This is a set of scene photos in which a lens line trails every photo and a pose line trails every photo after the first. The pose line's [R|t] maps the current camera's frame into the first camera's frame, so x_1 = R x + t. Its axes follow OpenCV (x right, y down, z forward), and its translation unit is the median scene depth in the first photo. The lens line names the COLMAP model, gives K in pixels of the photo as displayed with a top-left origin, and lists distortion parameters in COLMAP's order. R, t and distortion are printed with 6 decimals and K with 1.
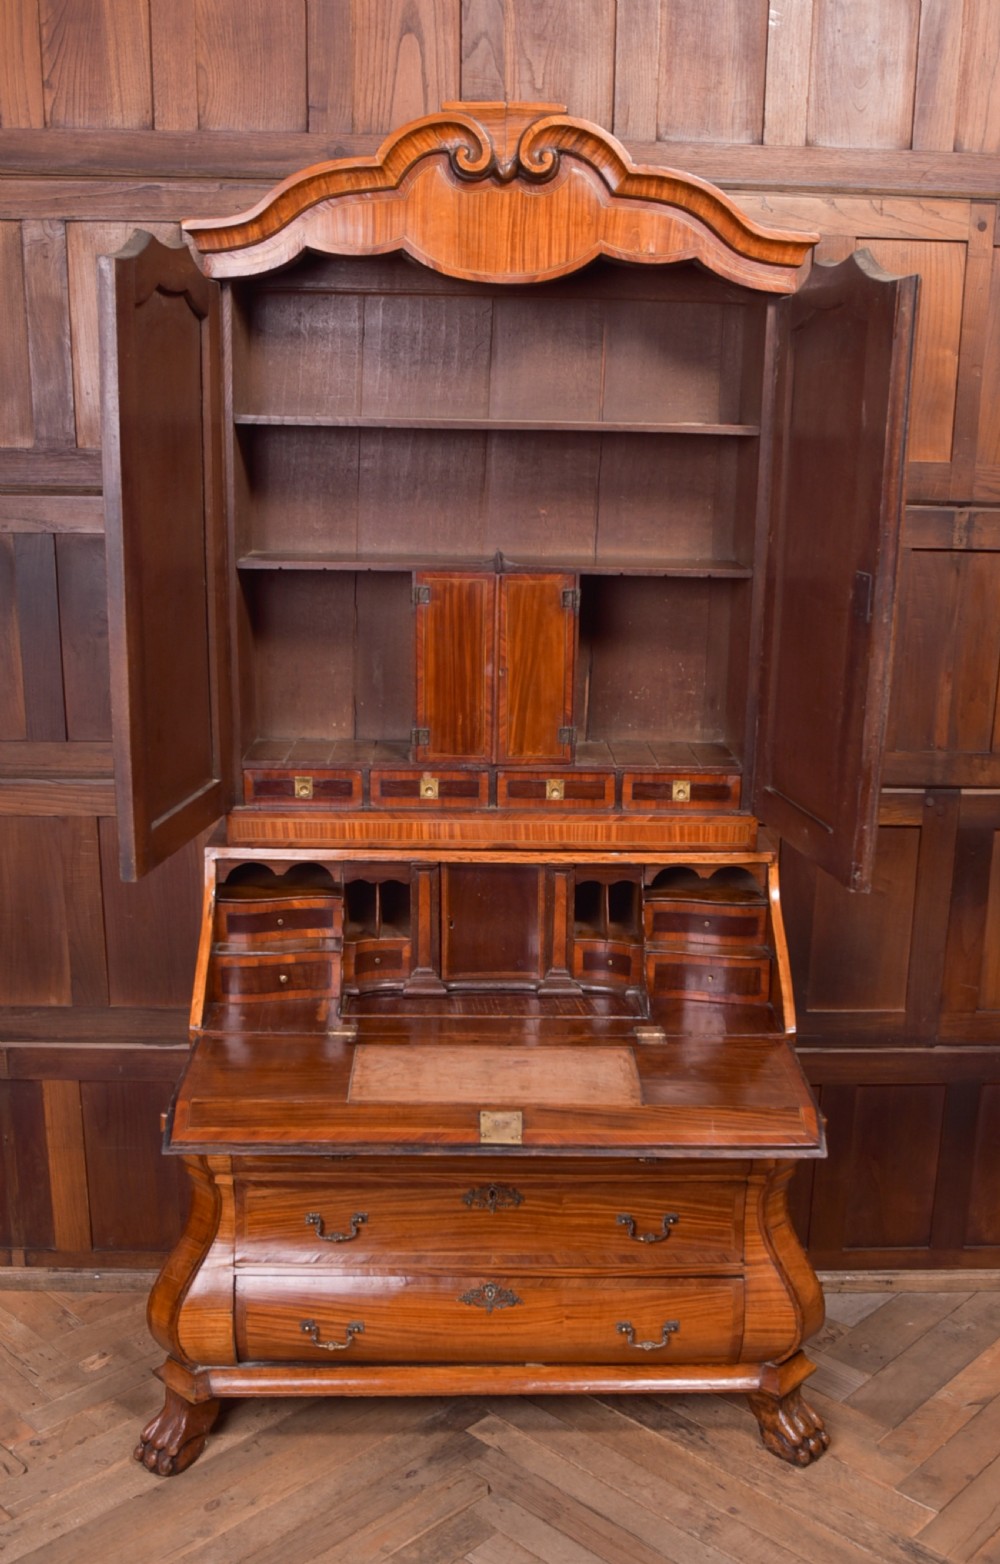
lens RADIAL K [[1619.6, 0, 531.2], [0, 1619.6, 886.0], [0, 0, 1]] dist [-0.091849, 0.000000]
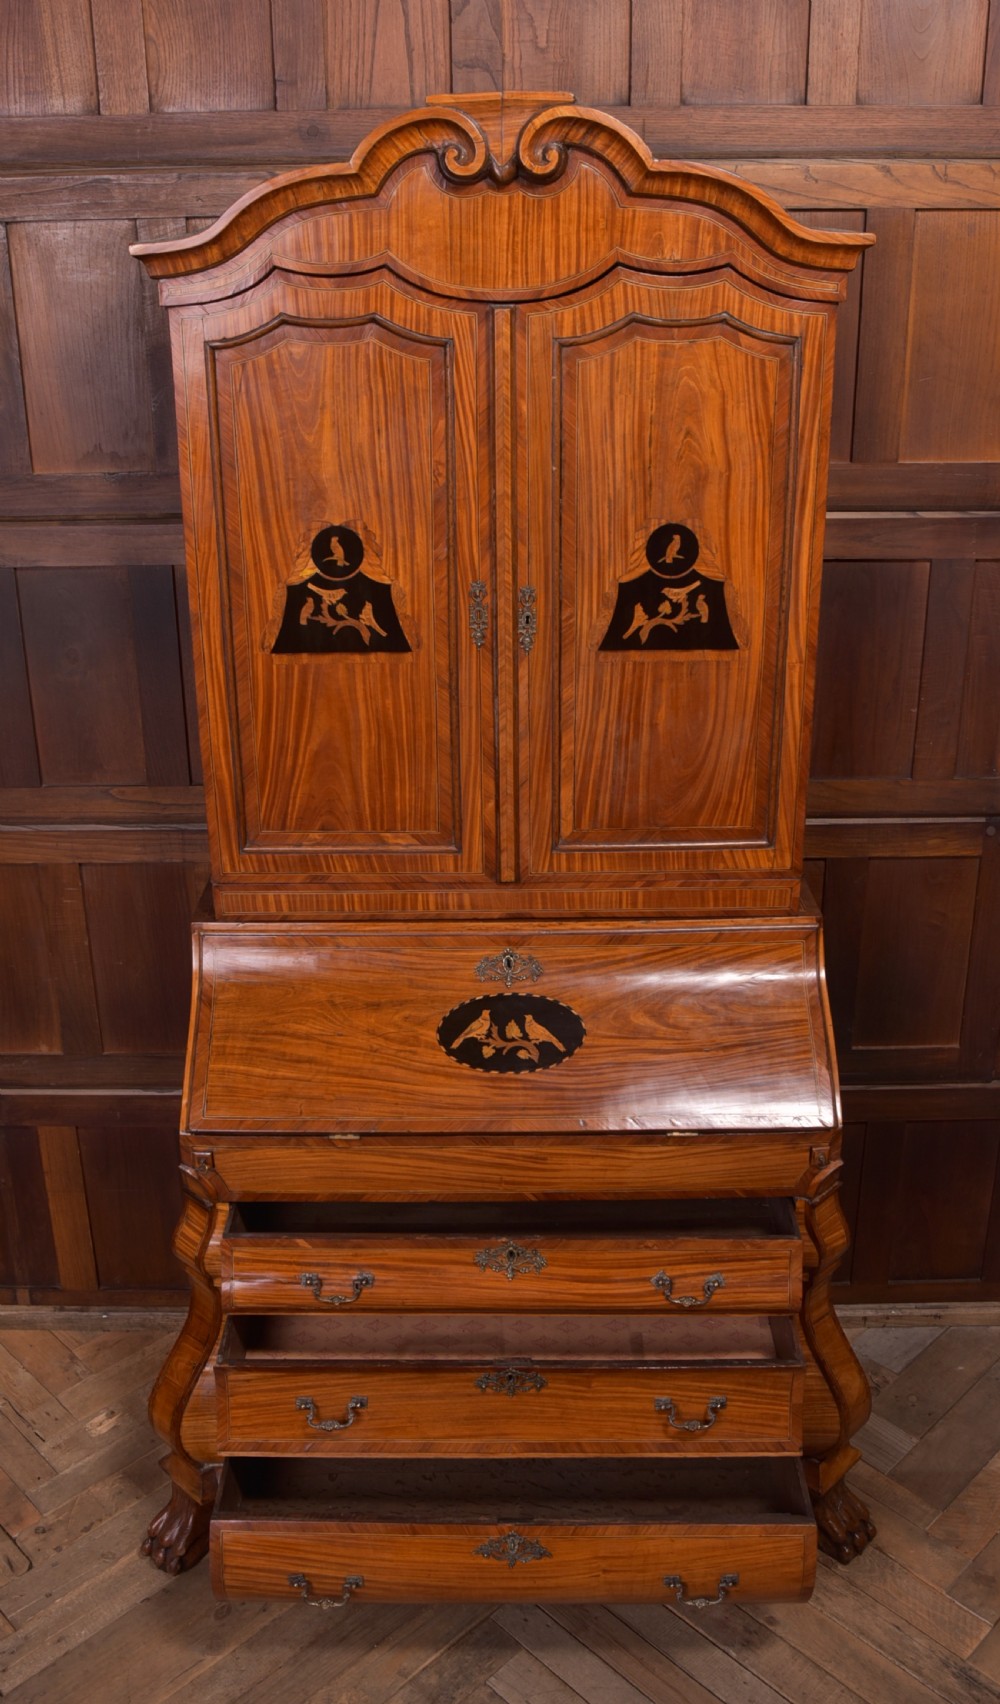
lens RADIAL K [[1581.6, 0, 494.0], [0, 1581.6, 787.2], [0, 0, 1]] dist [-0.084925, 0.000000]
pose [[0.998727, -0.013862, -0.048493, 0.013409], [0.017977, 0.996176, 0.085495, -0.174701], [0.047123, -0.086258, 0.995158, 0.128068]]
